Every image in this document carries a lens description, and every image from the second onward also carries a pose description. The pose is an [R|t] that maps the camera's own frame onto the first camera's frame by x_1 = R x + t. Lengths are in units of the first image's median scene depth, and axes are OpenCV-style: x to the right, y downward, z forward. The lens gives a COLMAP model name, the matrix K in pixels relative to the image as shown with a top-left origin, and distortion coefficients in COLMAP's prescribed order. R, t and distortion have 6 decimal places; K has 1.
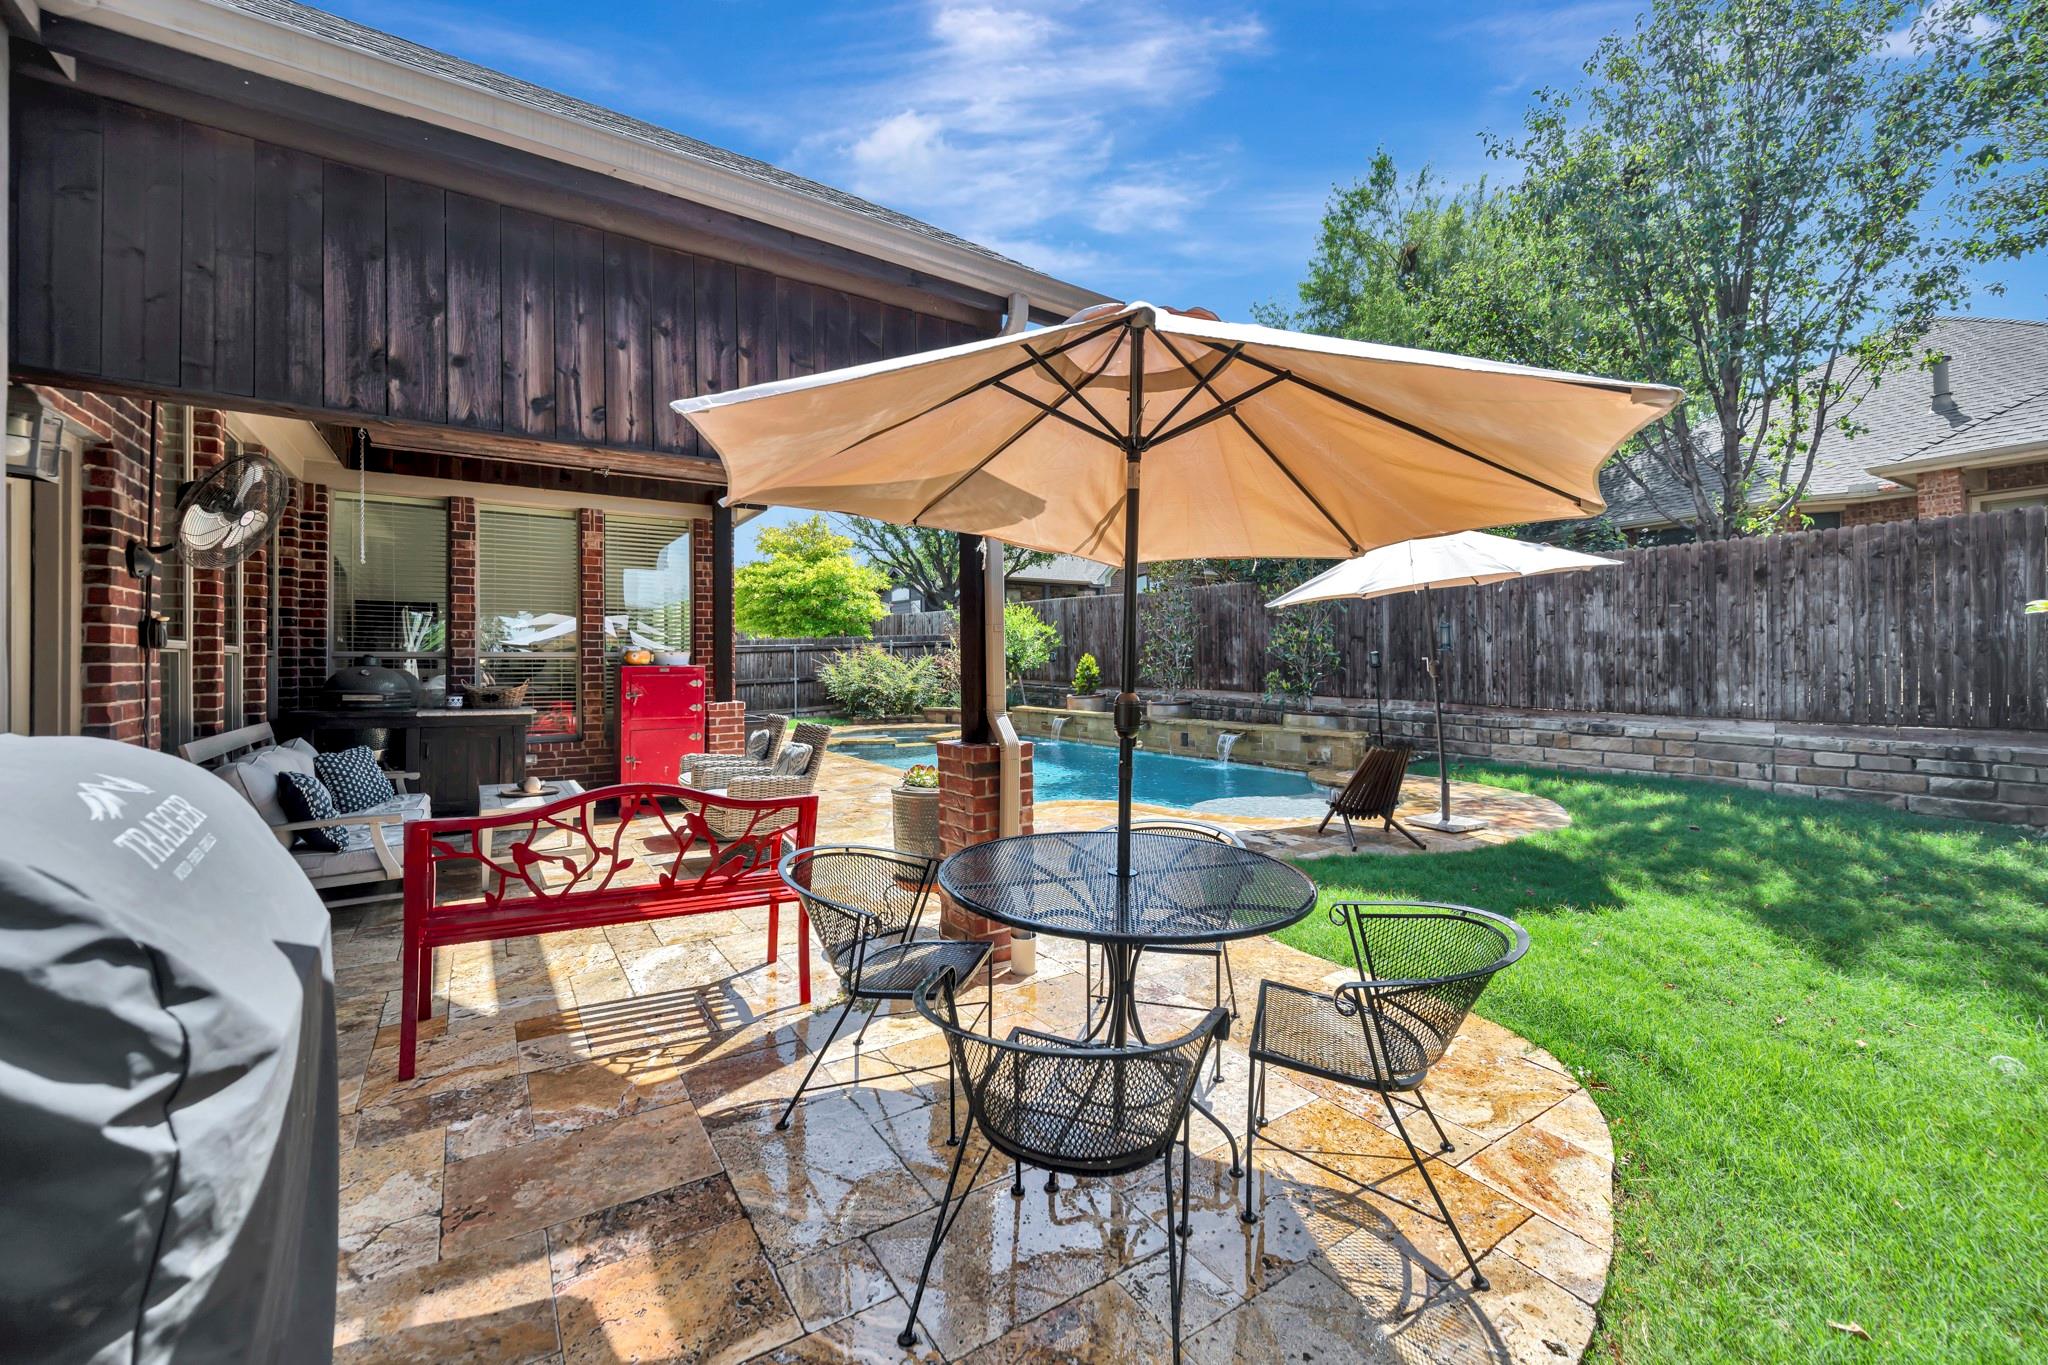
lens RADIAL K [[807.1, 0, 1018.4], [0, 807.1, 668.7], [0, 0, 1]] dist [-0.000782, -0.000097]
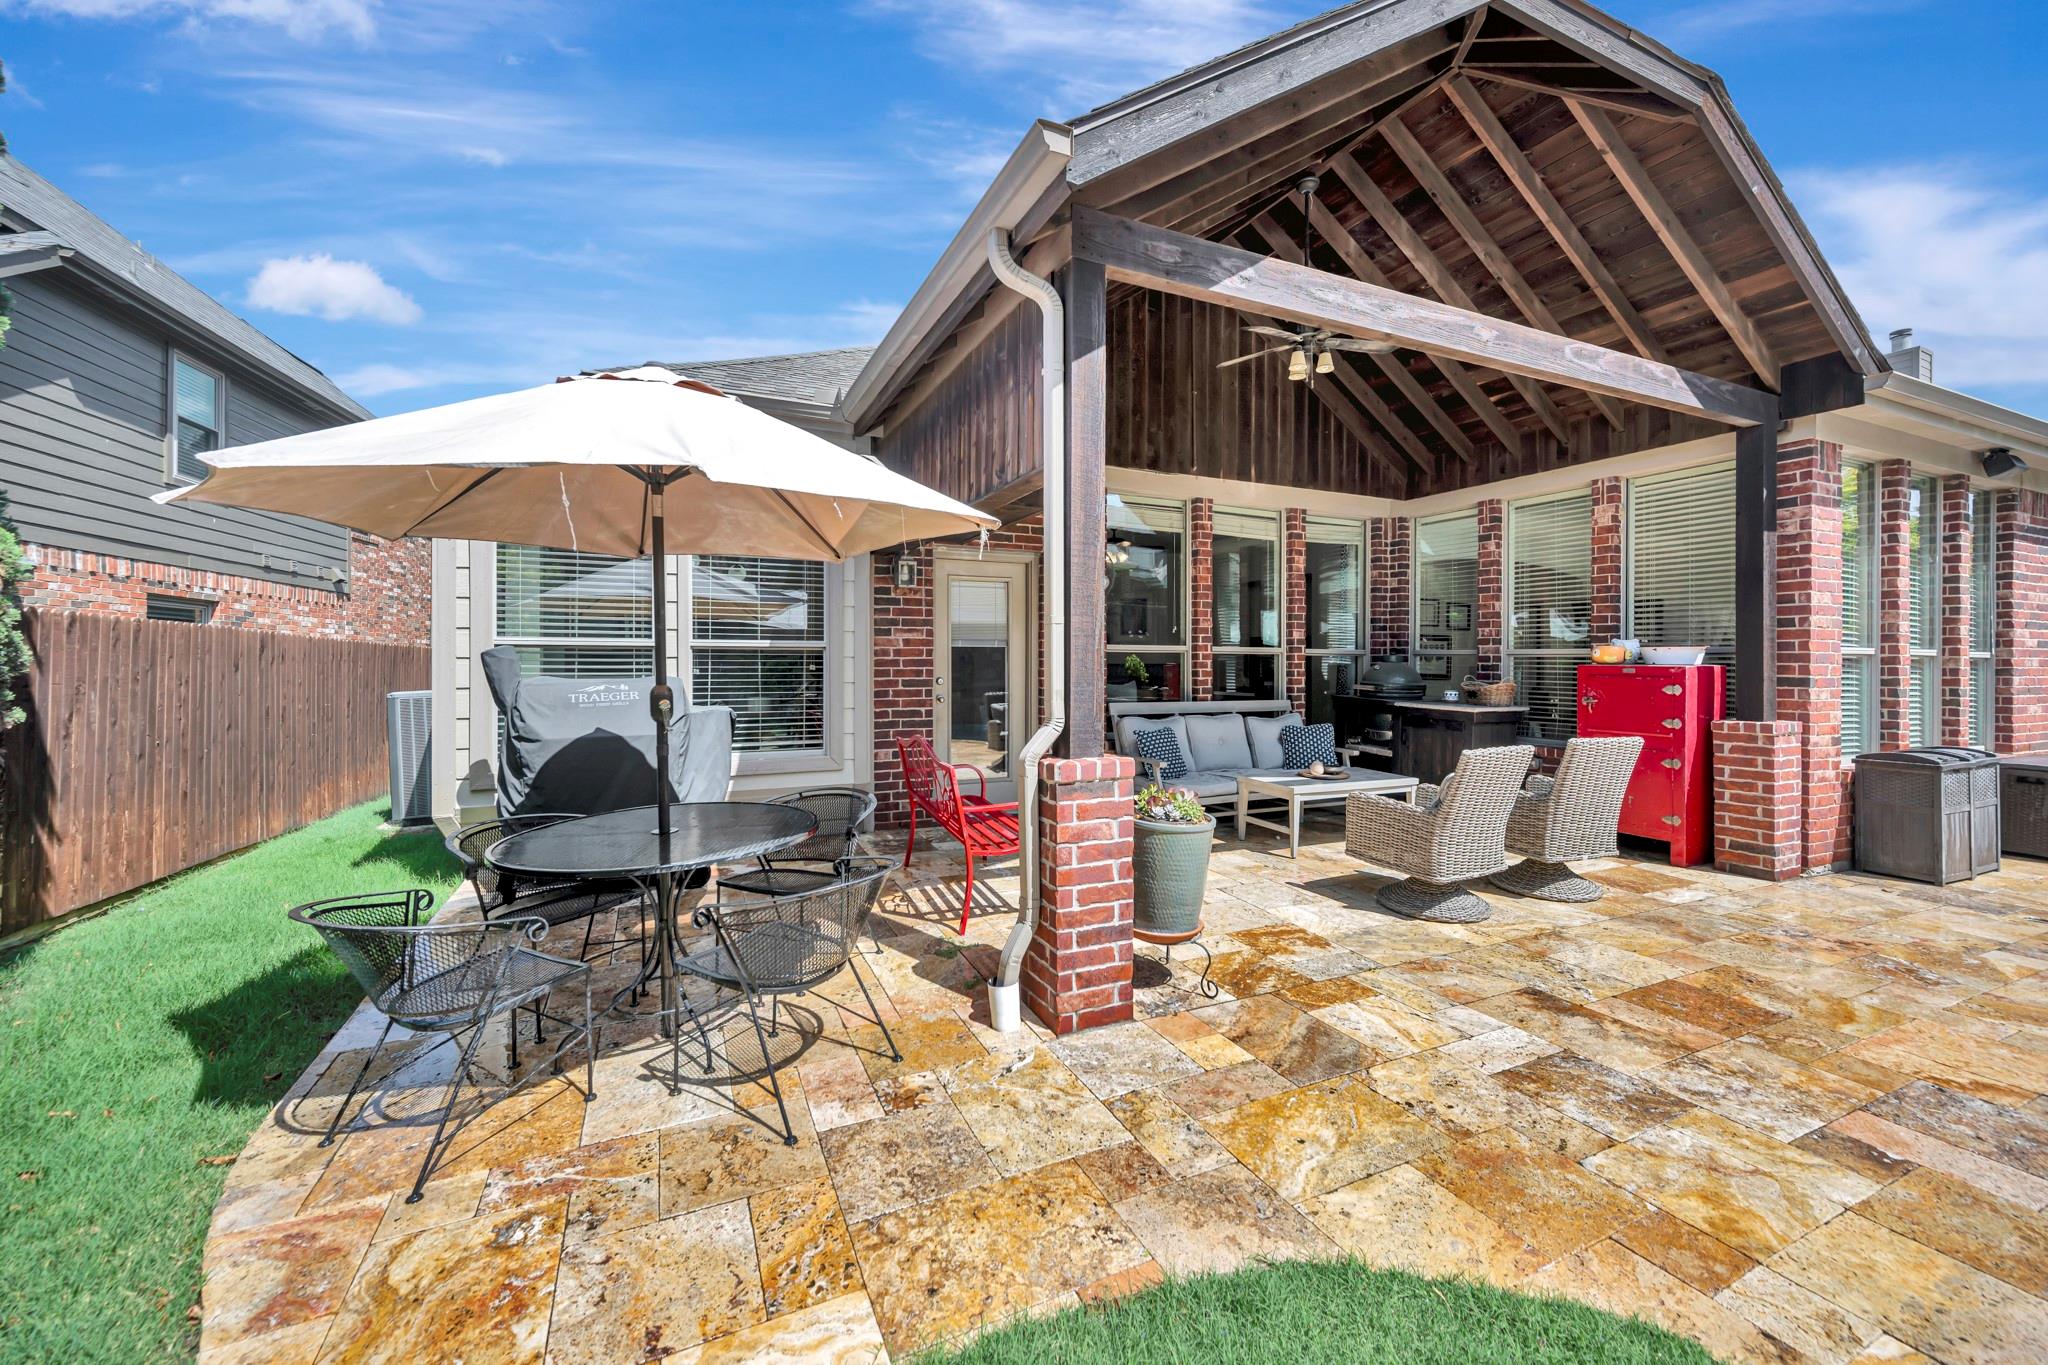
lens RADIAL K [[807.1, 0, 1042.5], [0, 807.1, 651.5], [0, 0, 1]] dist [-0.000782, -0.000097]
pose [[-0.154509, -0.005199, -0.987978, 1.017019], [-0.009985, 0.999943, -0.003700, -0.019712], [0.987941, 0.009293, -0.154552, 1.412115]]
